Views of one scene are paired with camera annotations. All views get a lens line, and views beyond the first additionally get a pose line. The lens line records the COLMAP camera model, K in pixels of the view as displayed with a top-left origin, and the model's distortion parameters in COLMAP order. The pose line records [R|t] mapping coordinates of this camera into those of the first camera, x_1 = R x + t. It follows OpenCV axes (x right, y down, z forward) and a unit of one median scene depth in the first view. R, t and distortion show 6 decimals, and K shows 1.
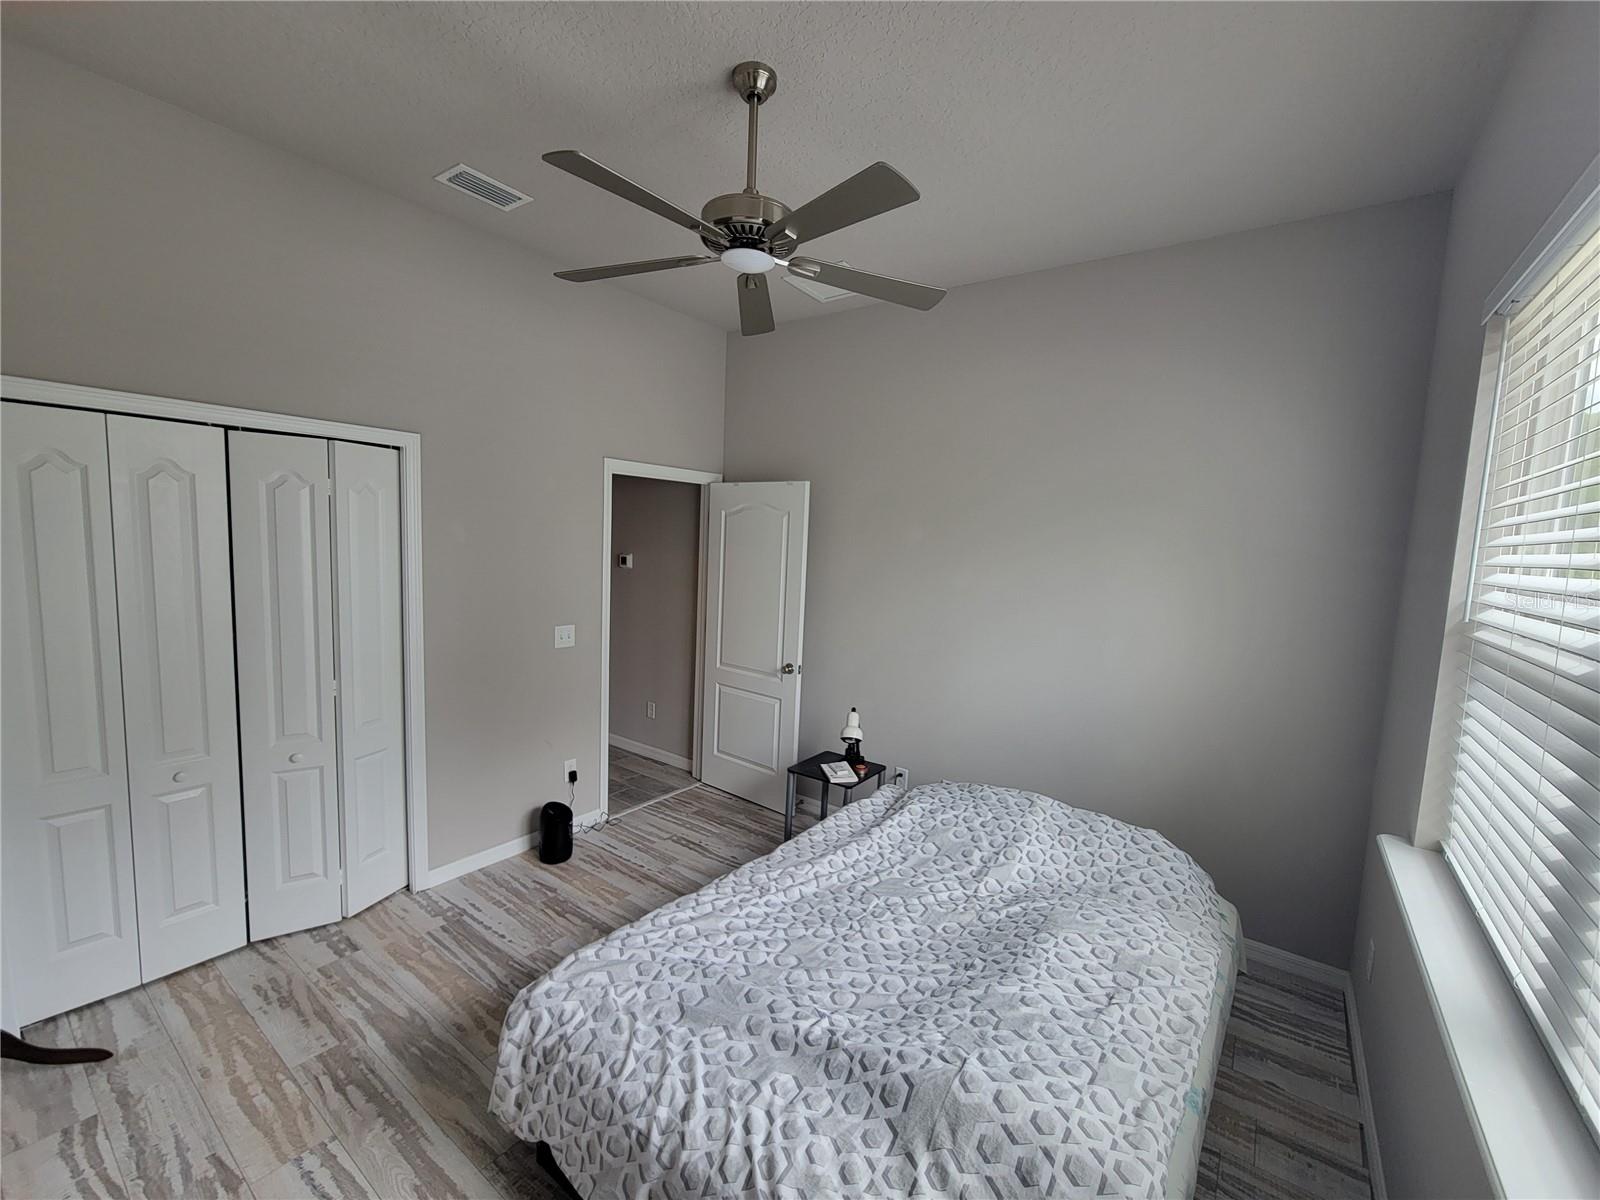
lens RADIAL K [[656.5, 0, 803.8], [0, 656.5, 602.9], [0, 0, 1]] dist [-0.002170, -0.000939]
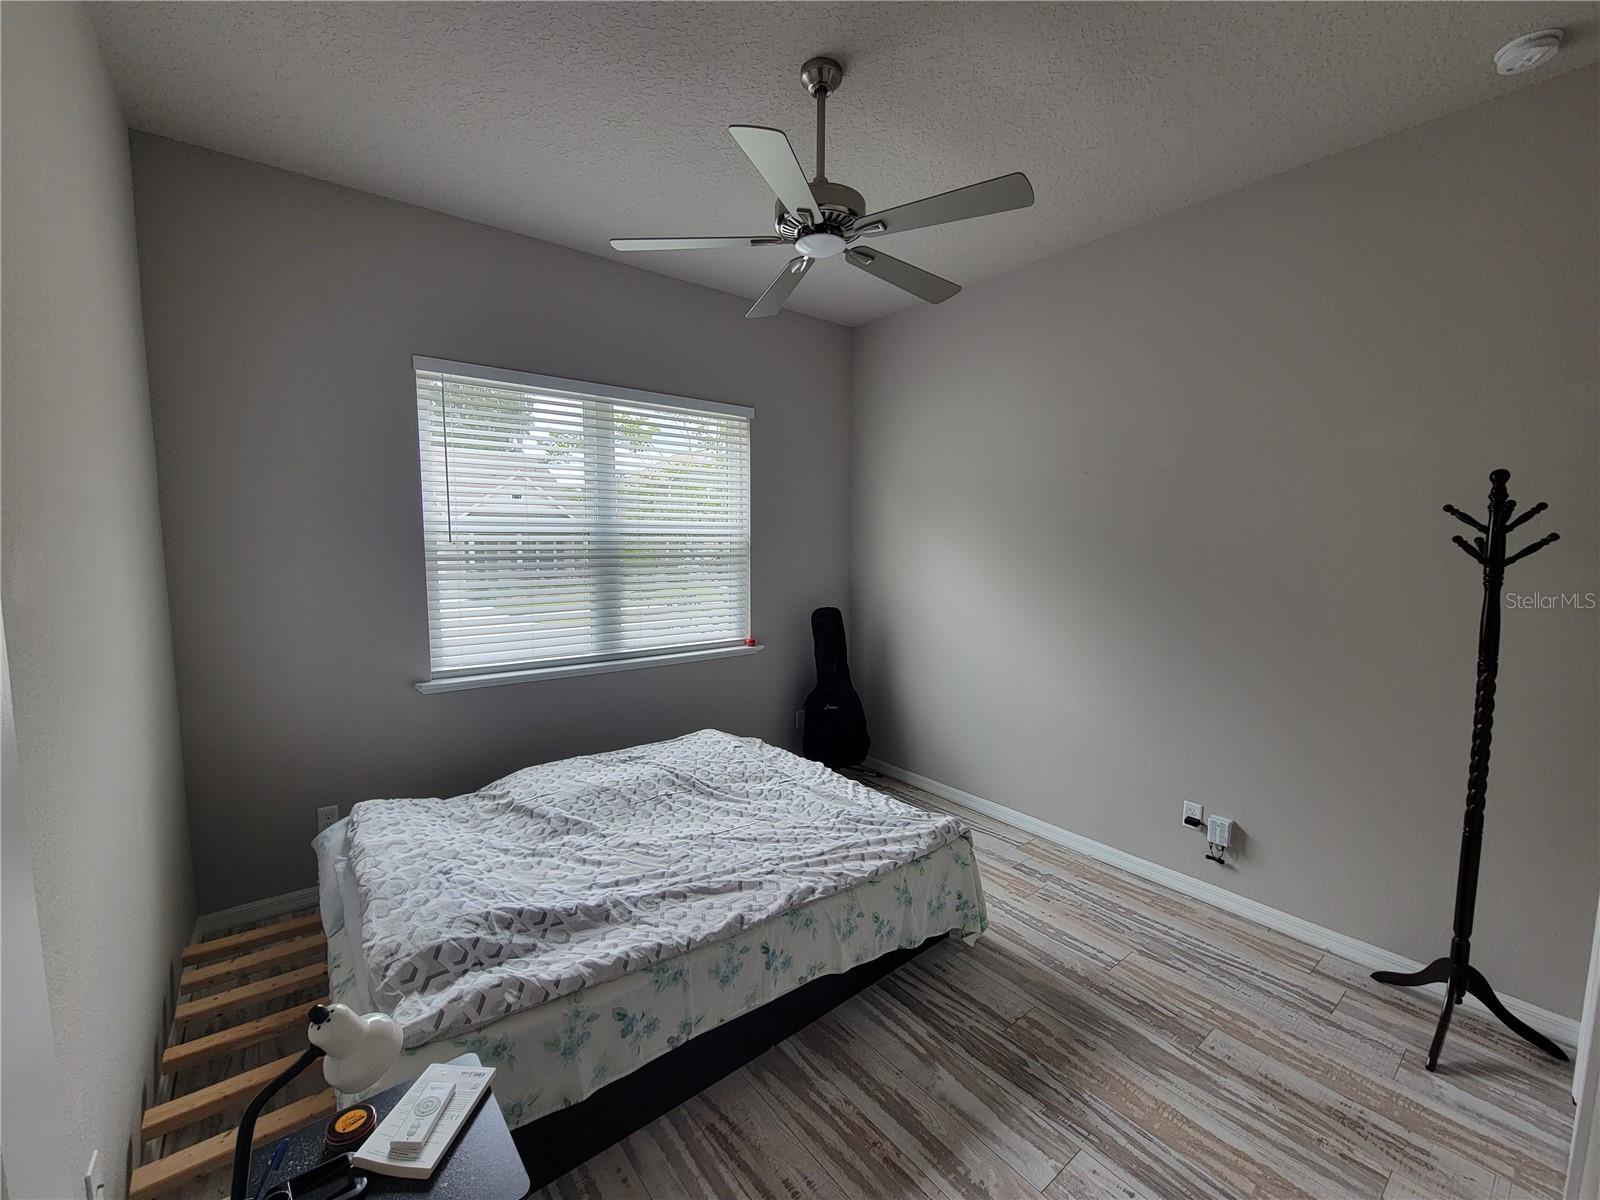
lens RADIAL K [[656.5, 0, 803.8], [0, 656.5, 602.9], [0, 0, 1]] dist [-0.002170, -0.000939]
pose [[-0.961877, -0.074555, 0.263124, -0.333644], [-0.020370, 0.978982, 0.202926, -0.149033], [-0.272723, 0.189830, -0.943179, 1.843496]]
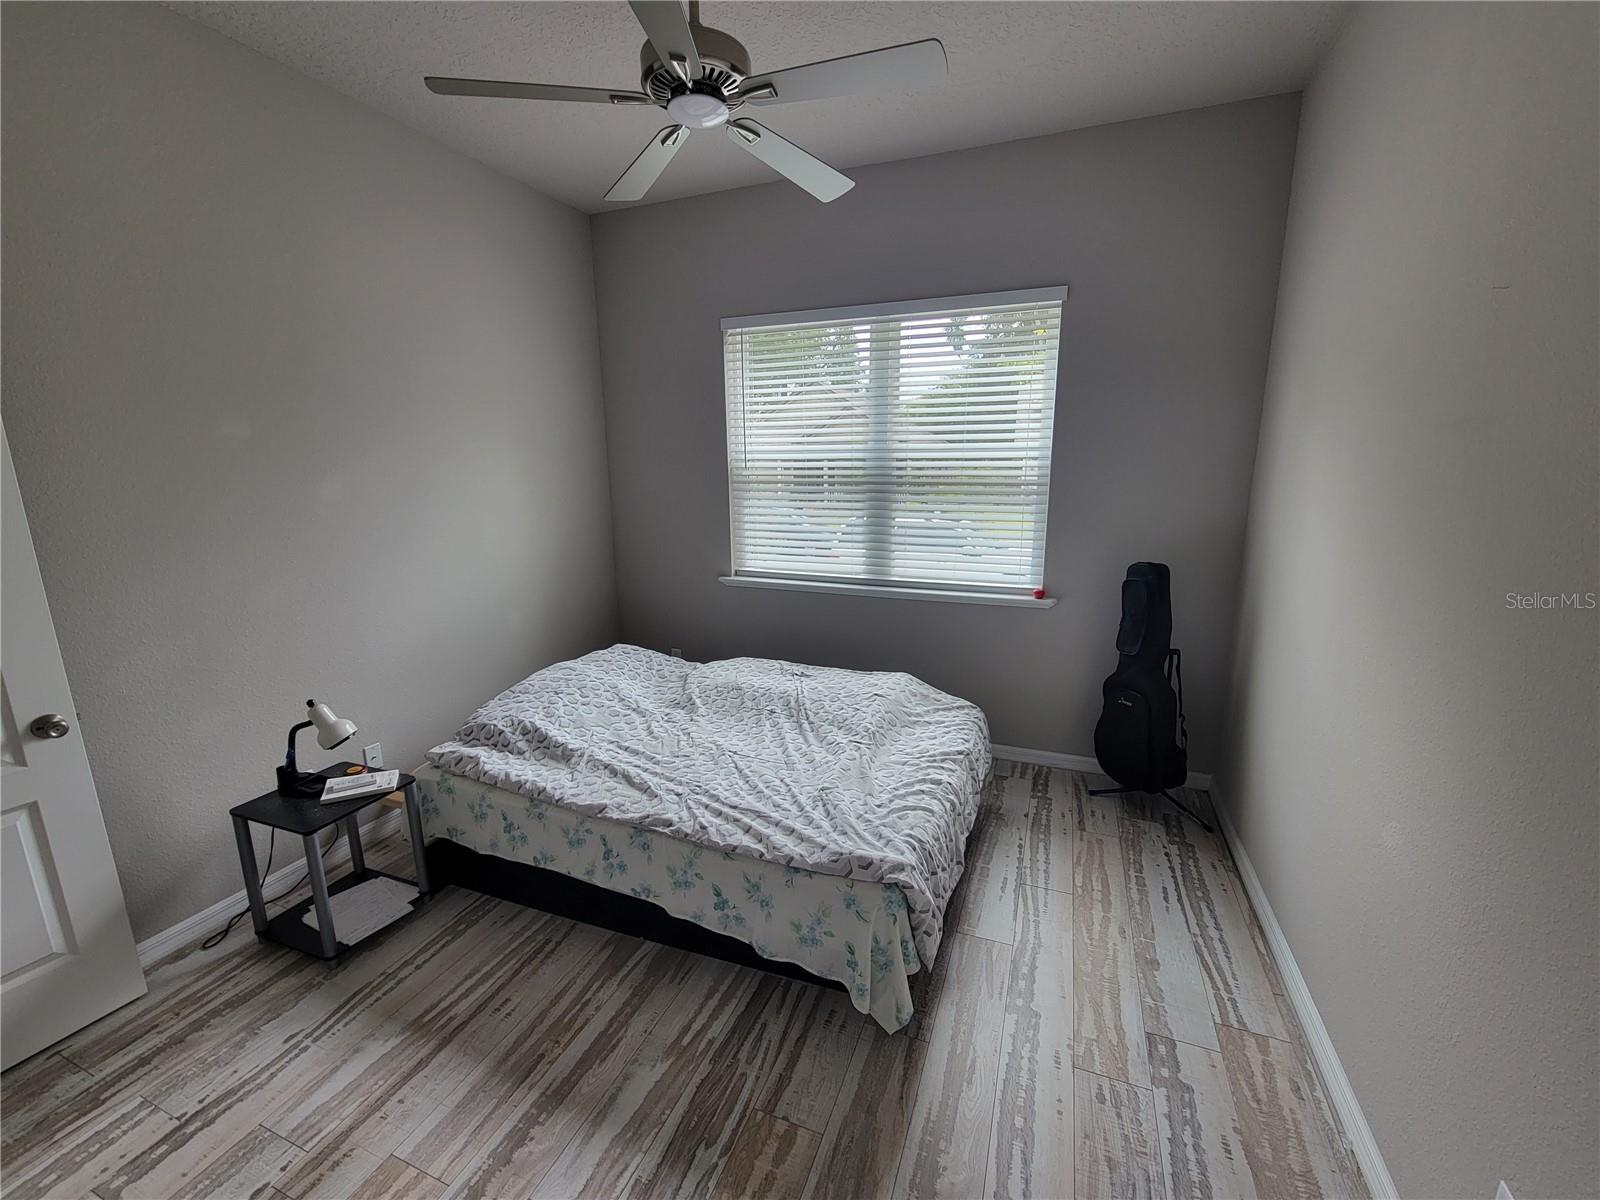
lens RADIAL K [[656.5, 0, 803.8], [0, 656.5, 602.9], [0, 0, 1]] dist [-0.002170, -0.000939]
pose [[-0.246286, -0.244912, 0.937743, -0.974242], [0.092716, 0.957155, 0.274333, -0.100341], [-0.964752, 0.154508, -0.213027, 1.006092]]
